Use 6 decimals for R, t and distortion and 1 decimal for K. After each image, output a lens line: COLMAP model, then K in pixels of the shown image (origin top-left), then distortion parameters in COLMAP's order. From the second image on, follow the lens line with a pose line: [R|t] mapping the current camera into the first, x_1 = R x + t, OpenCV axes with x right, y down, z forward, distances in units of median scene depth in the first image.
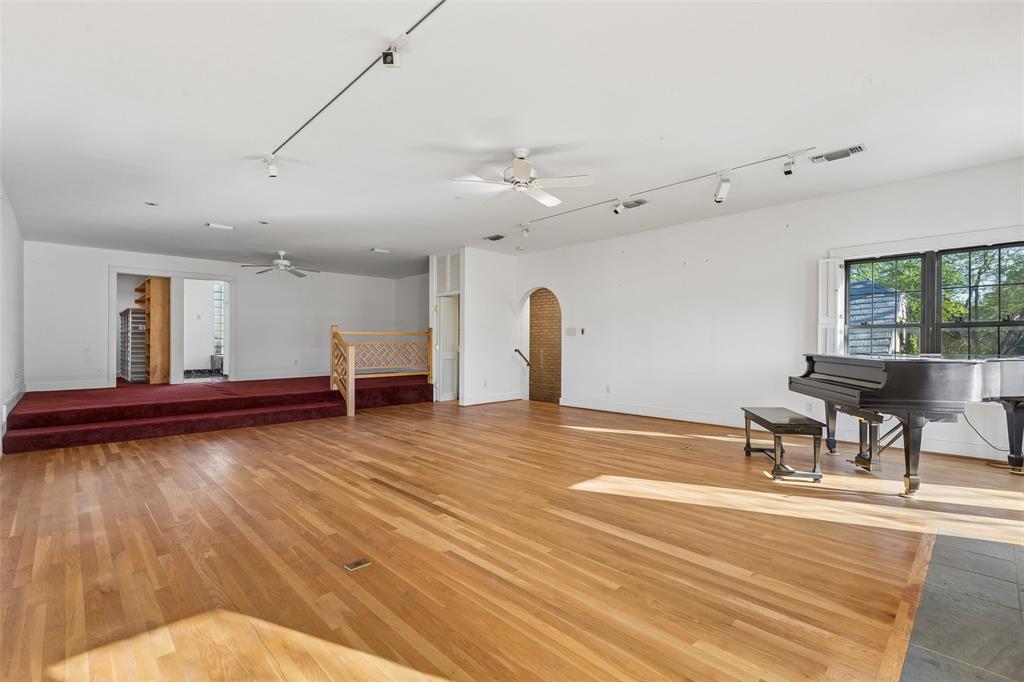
lens RADIAL K [[465.7, 0, 503.6], [0, 465.7, 340.7], [0, 0, 1]] dist [-0.002096, -0.000336]
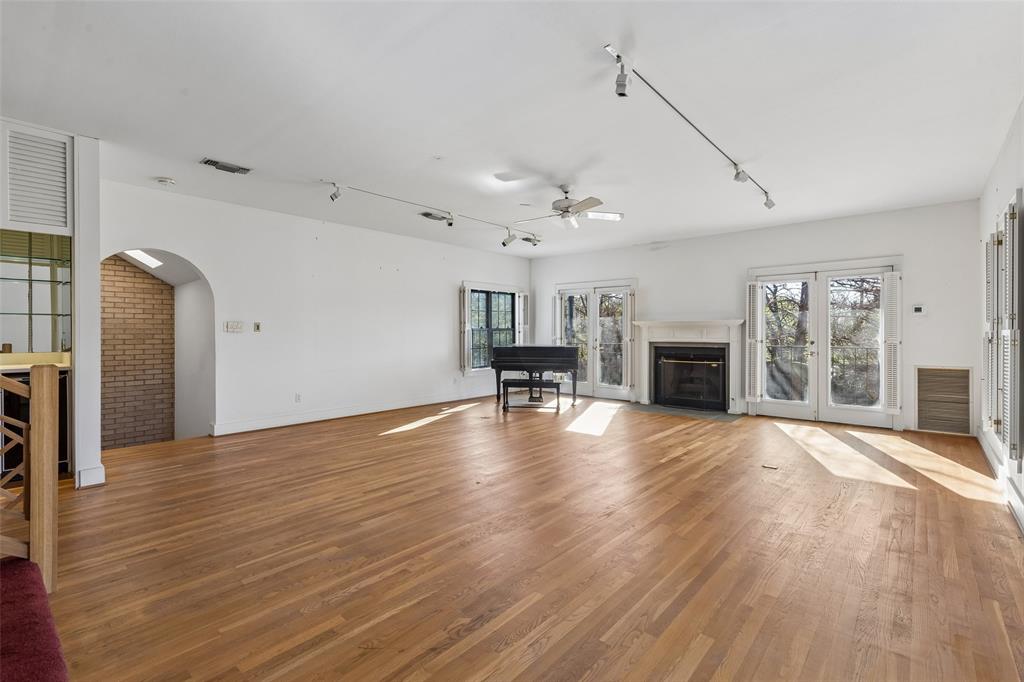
lens RADIAL K [[465.4, 0, 507.4], [0, 465.4, 335.2], [0, 0, 1]] dist [-0.002478, -0.000305]
pose [[-0.089522, -0.003253, 0.995979, -0.989787], [-0.000335, 0.999995, 0.003236, -0.014262], [-0.995985, -0.000044, -0.089523, 1.073169]]
